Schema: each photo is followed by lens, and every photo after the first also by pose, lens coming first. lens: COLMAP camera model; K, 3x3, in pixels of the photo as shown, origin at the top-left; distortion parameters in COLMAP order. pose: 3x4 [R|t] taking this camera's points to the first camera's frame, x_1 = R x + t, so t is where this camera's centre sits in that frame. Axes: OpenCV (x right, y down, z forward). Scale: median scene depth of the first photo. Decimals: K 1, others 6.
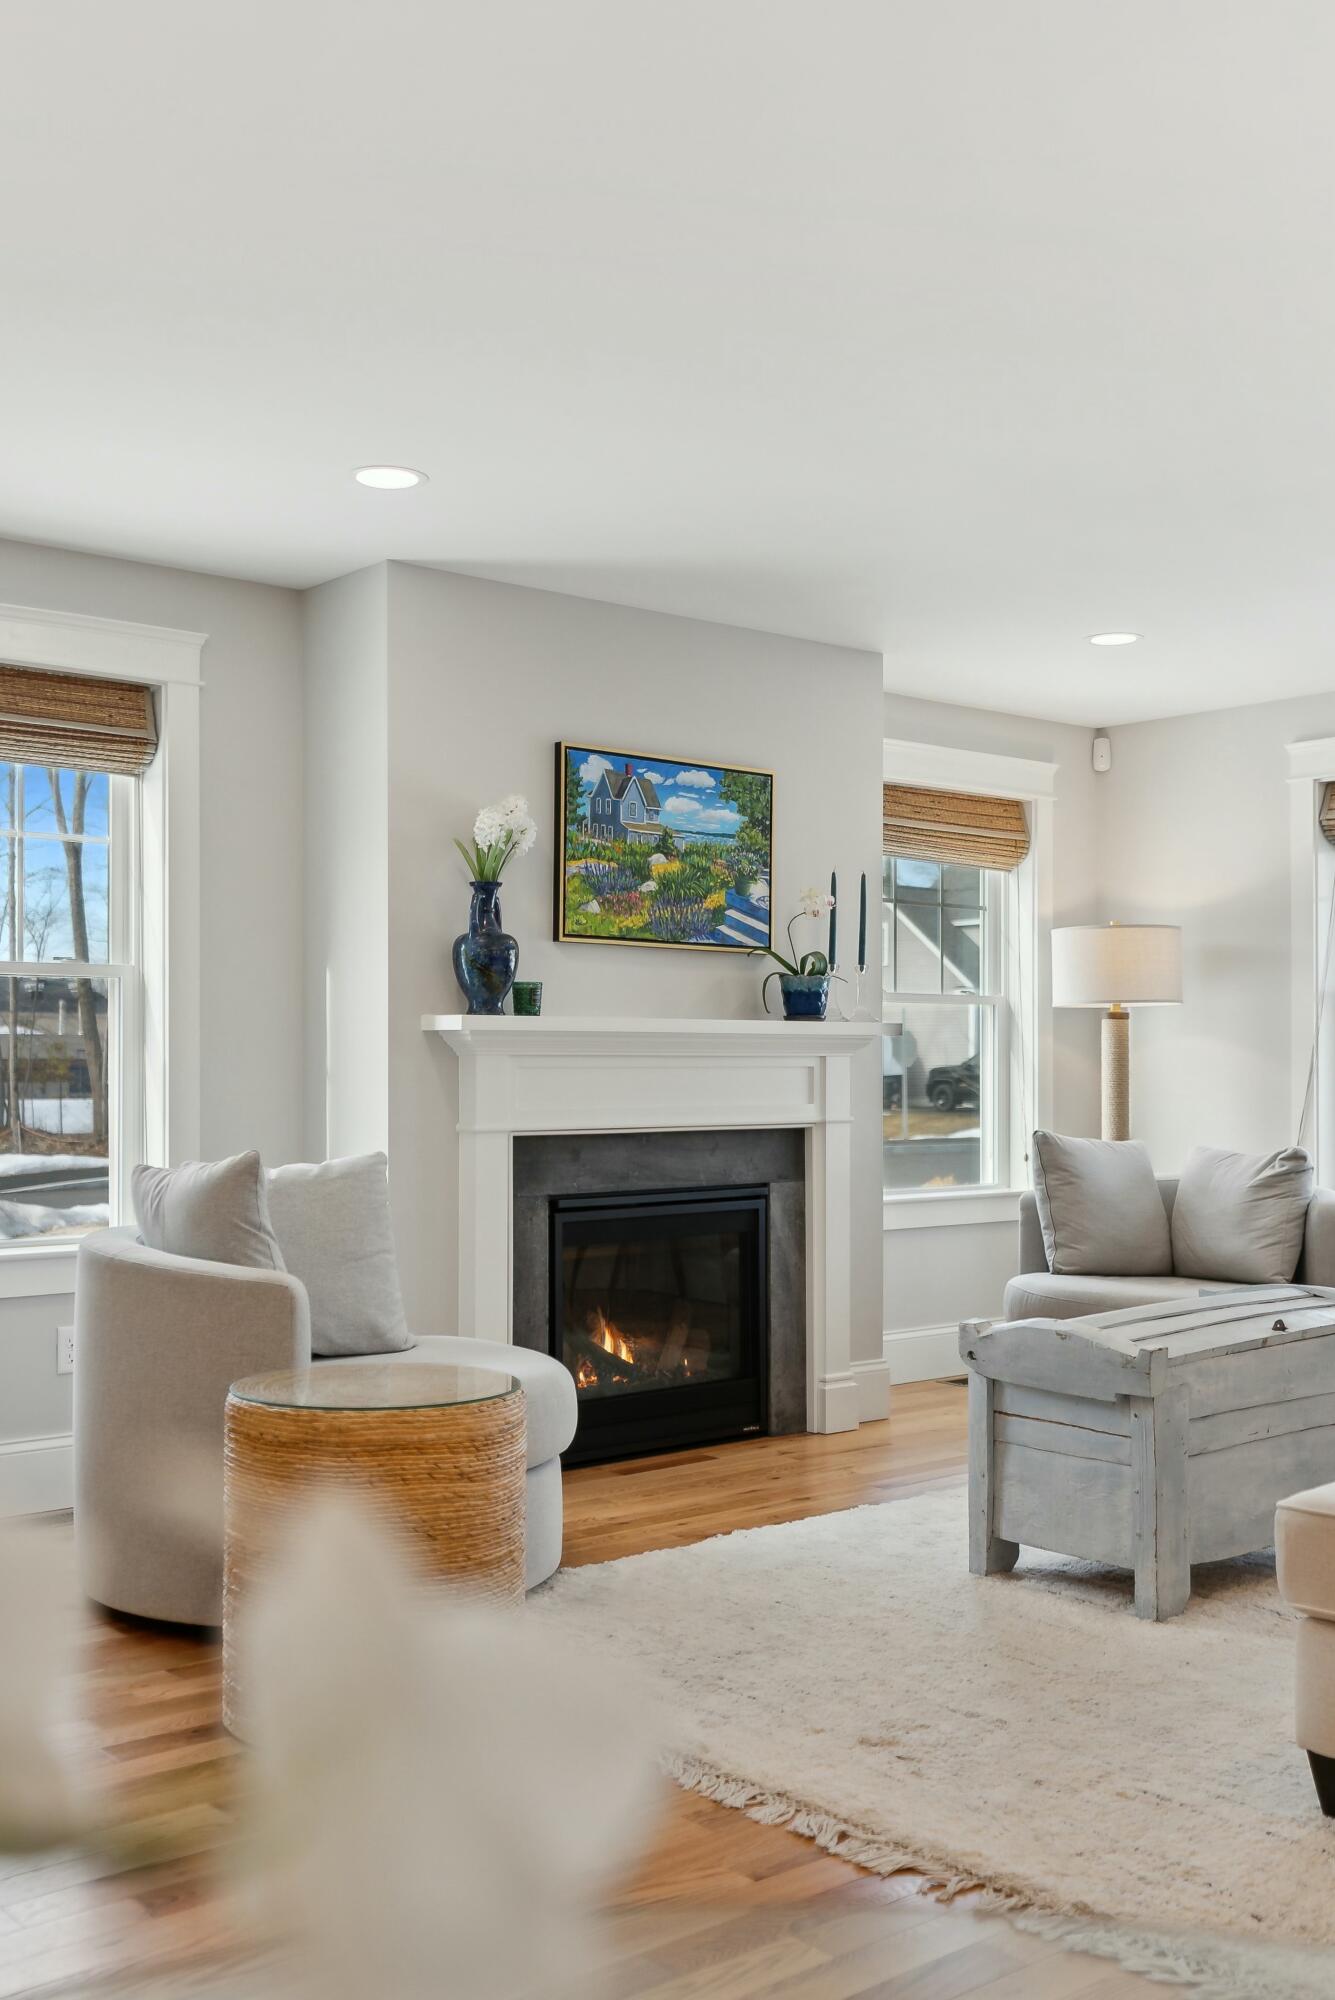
lens RADIAL K [[1985.0, 0, 688.1], [0, 1985.0, 1043.5], [0, 0, 1]] dist [0.015308, 0.000000]
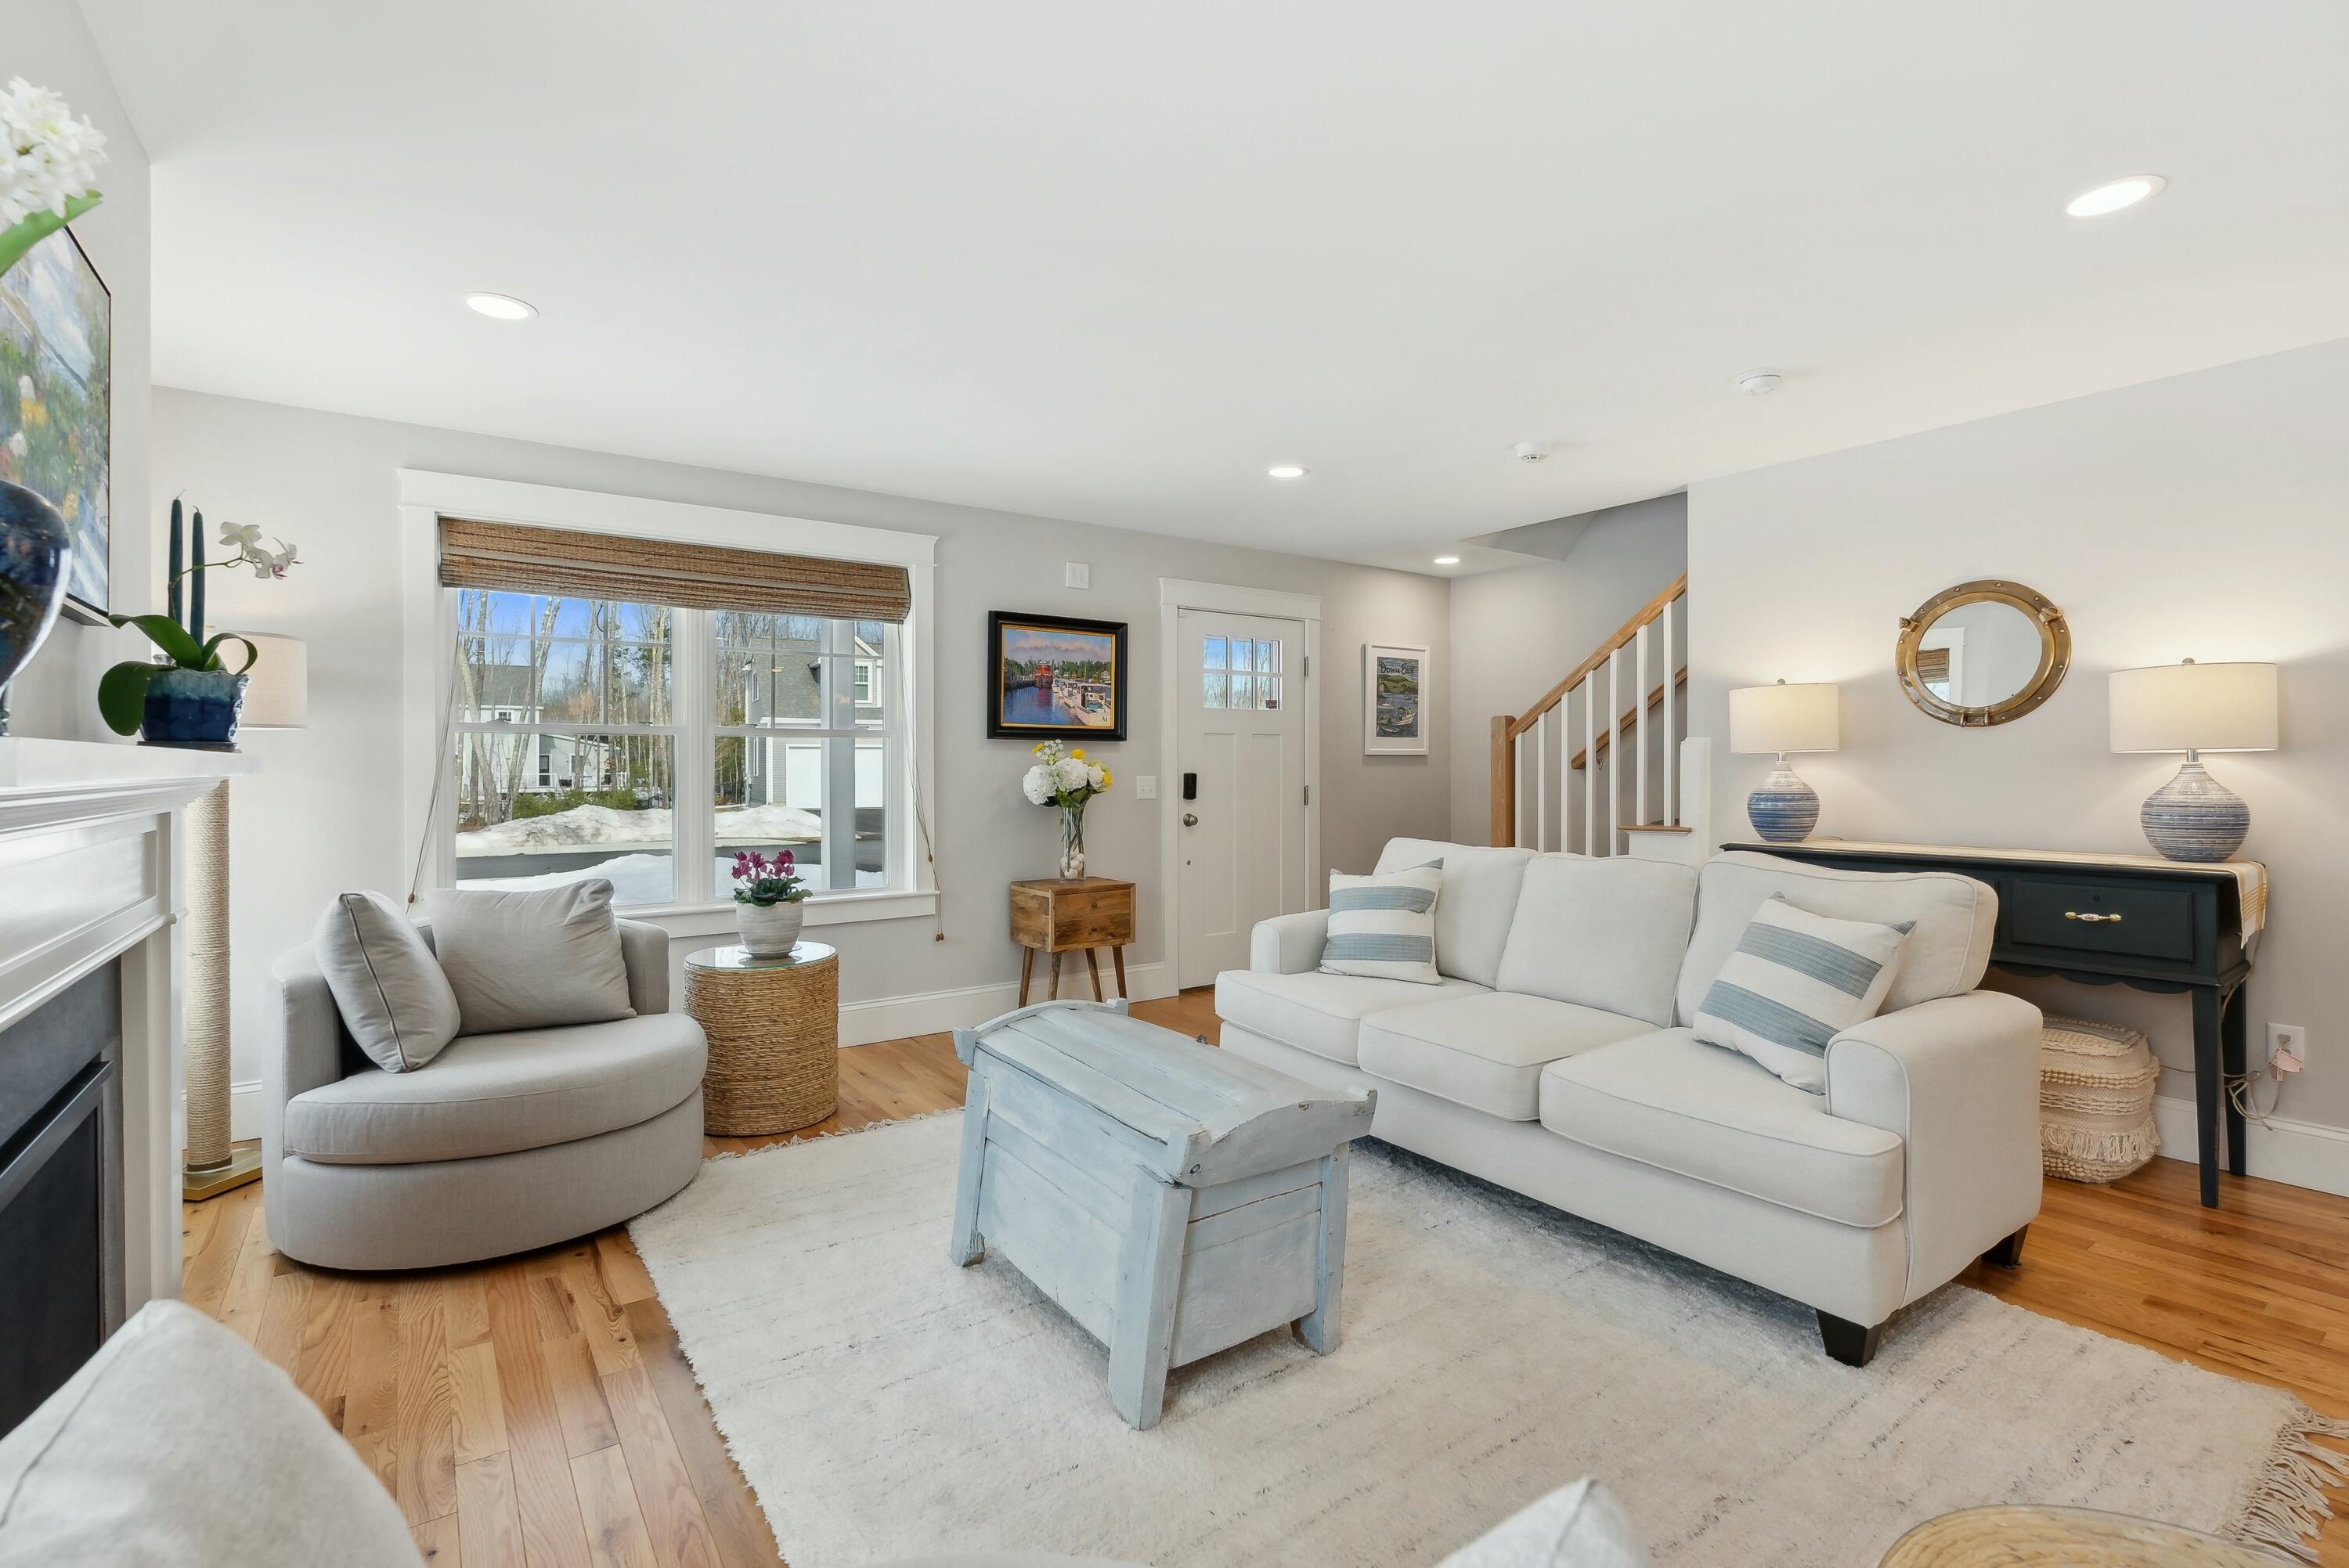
lens RADIAL K [[1062.9, 0, 1162.4], [0, 1062.9, 759.2], [0, 0, 1]] dist [-0.009667, 0.002453]
pose [[0.088504, 0.004745, 0.996065, -0.226983], [-0.008753, 0.999954, -0.003986, -0.010914], [-0.996037, -0.008365, 0.088542, 0.722002]]
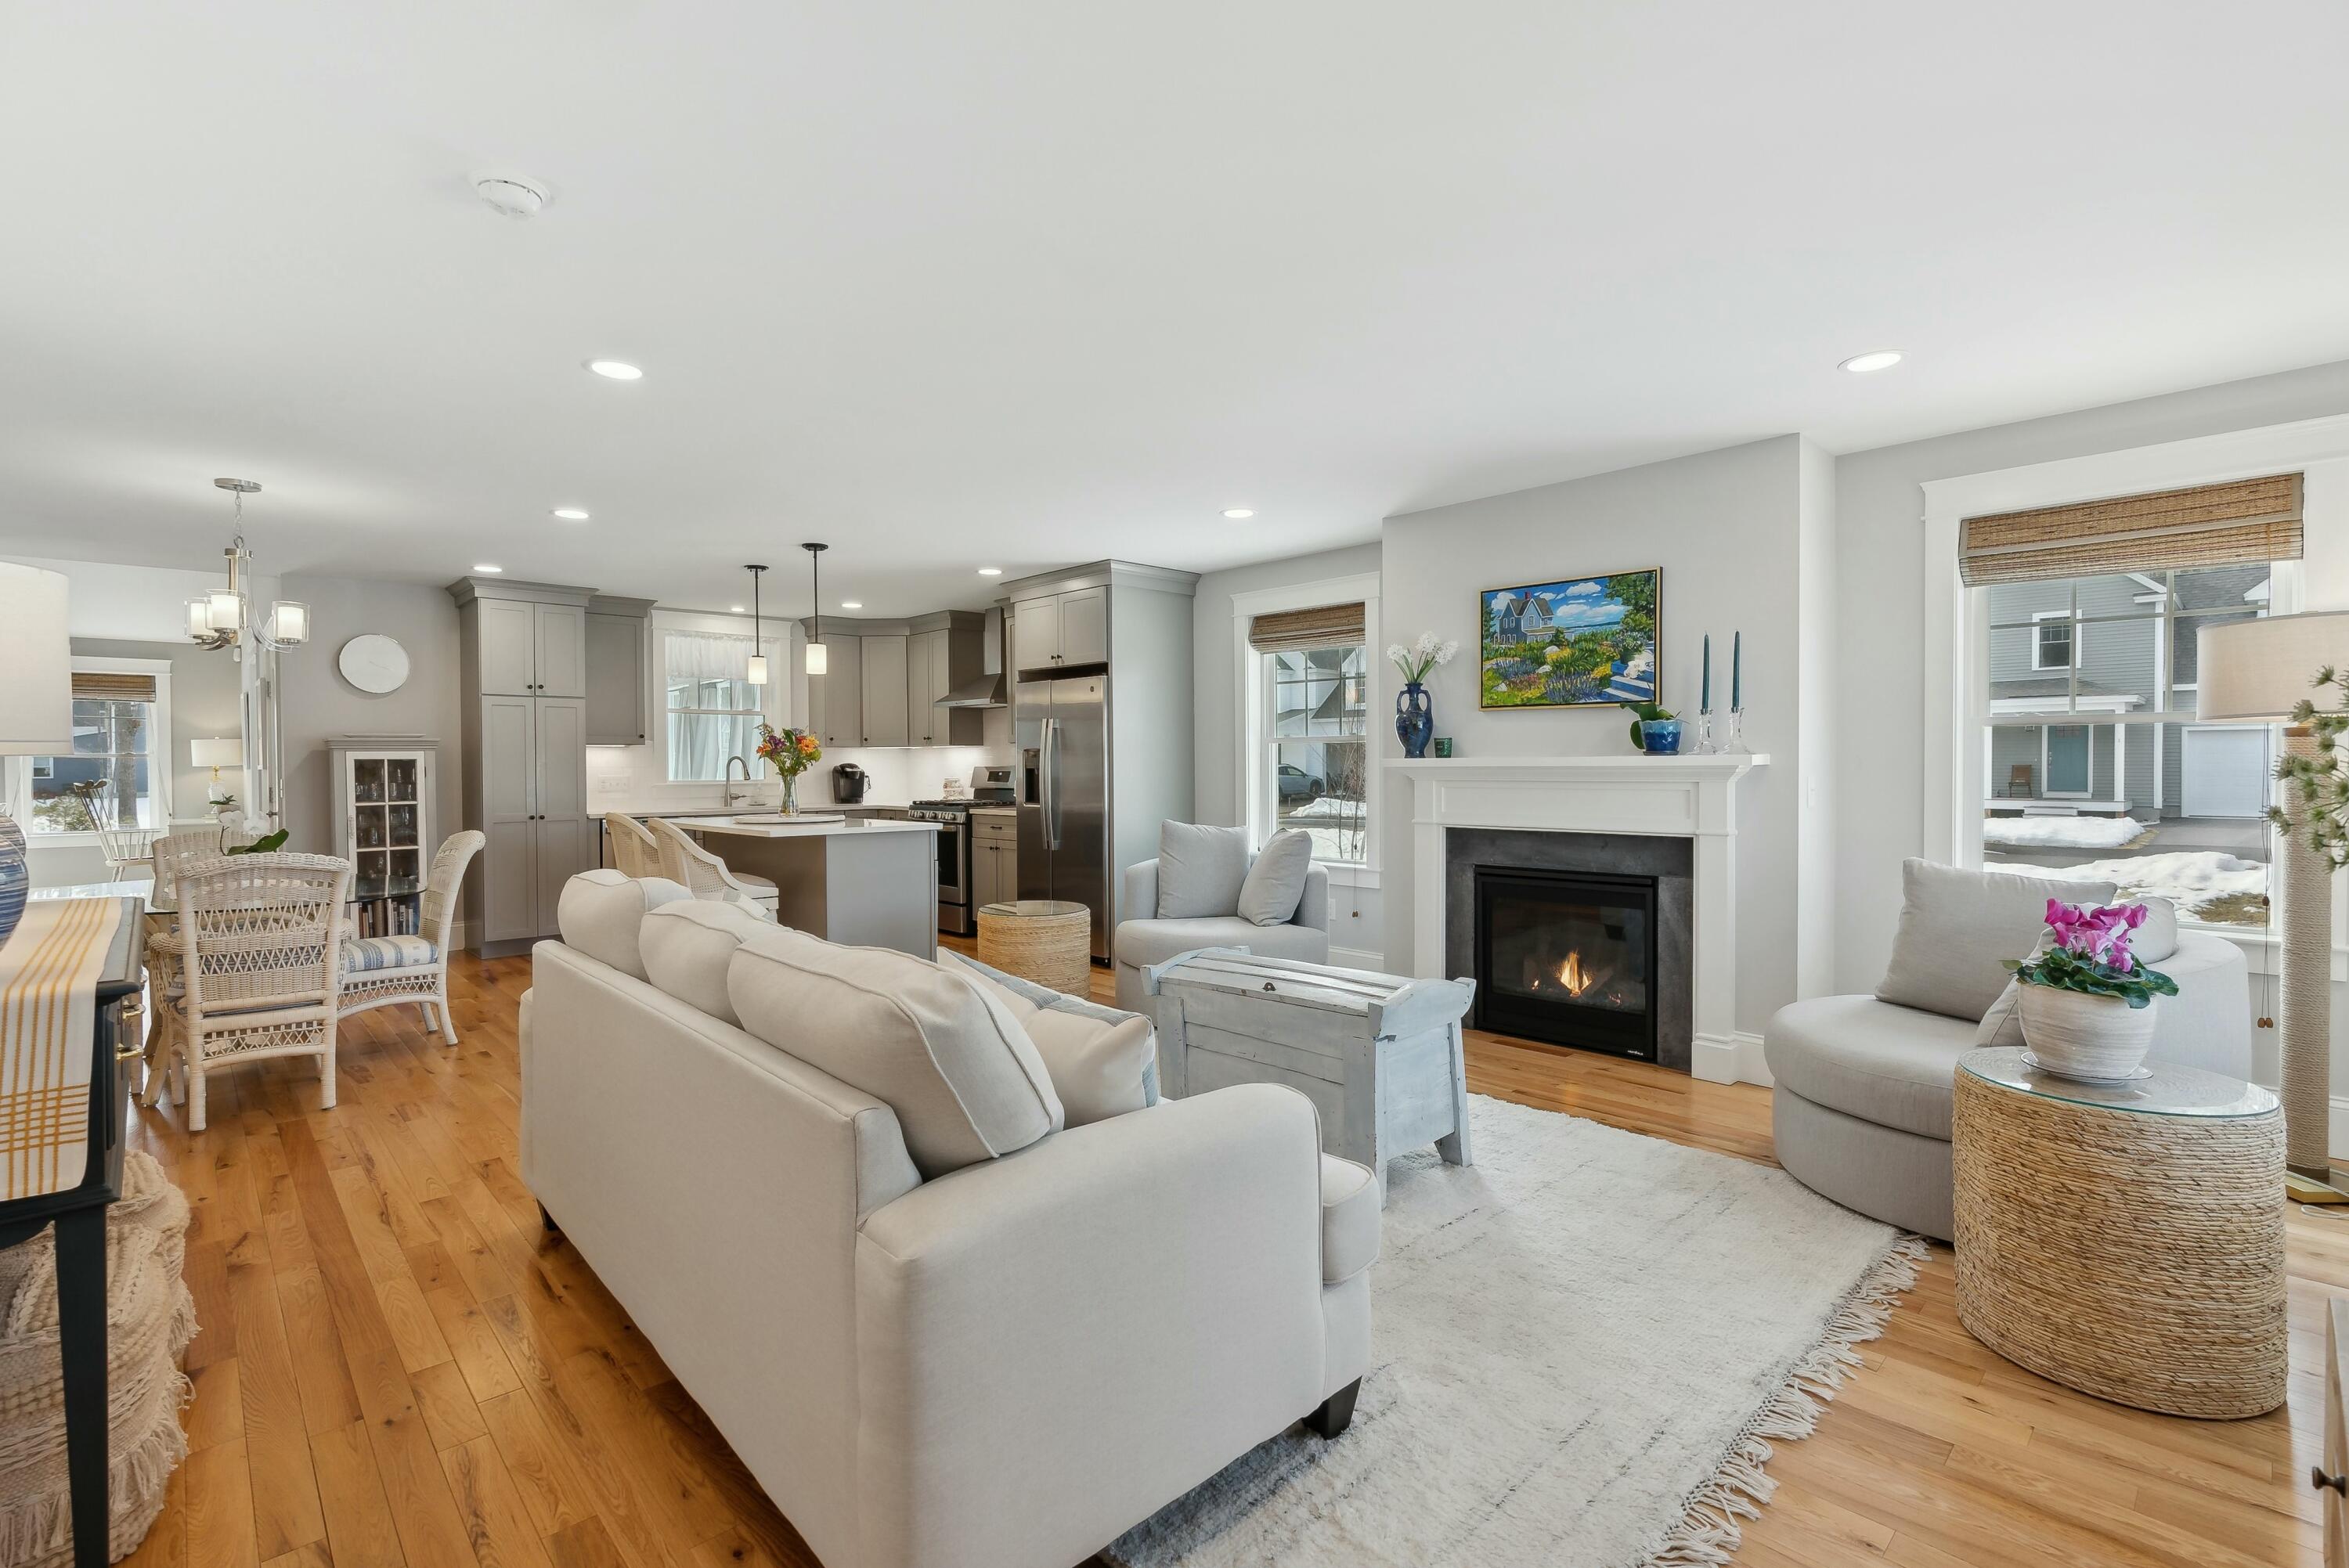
lens RADIAL K [[1062.9, 0, 1170.4], [0, 1062.9, 784.8], [0, 0, 1]] dist [-0.009667, 0.002453]
pose [[0.056289, 0.017807, -0.998256, 0.768203], [0.017311, 0.999673, 0.018809, -0.010924], [0.998264, -0.018340, 0.055963, 0.663764]]
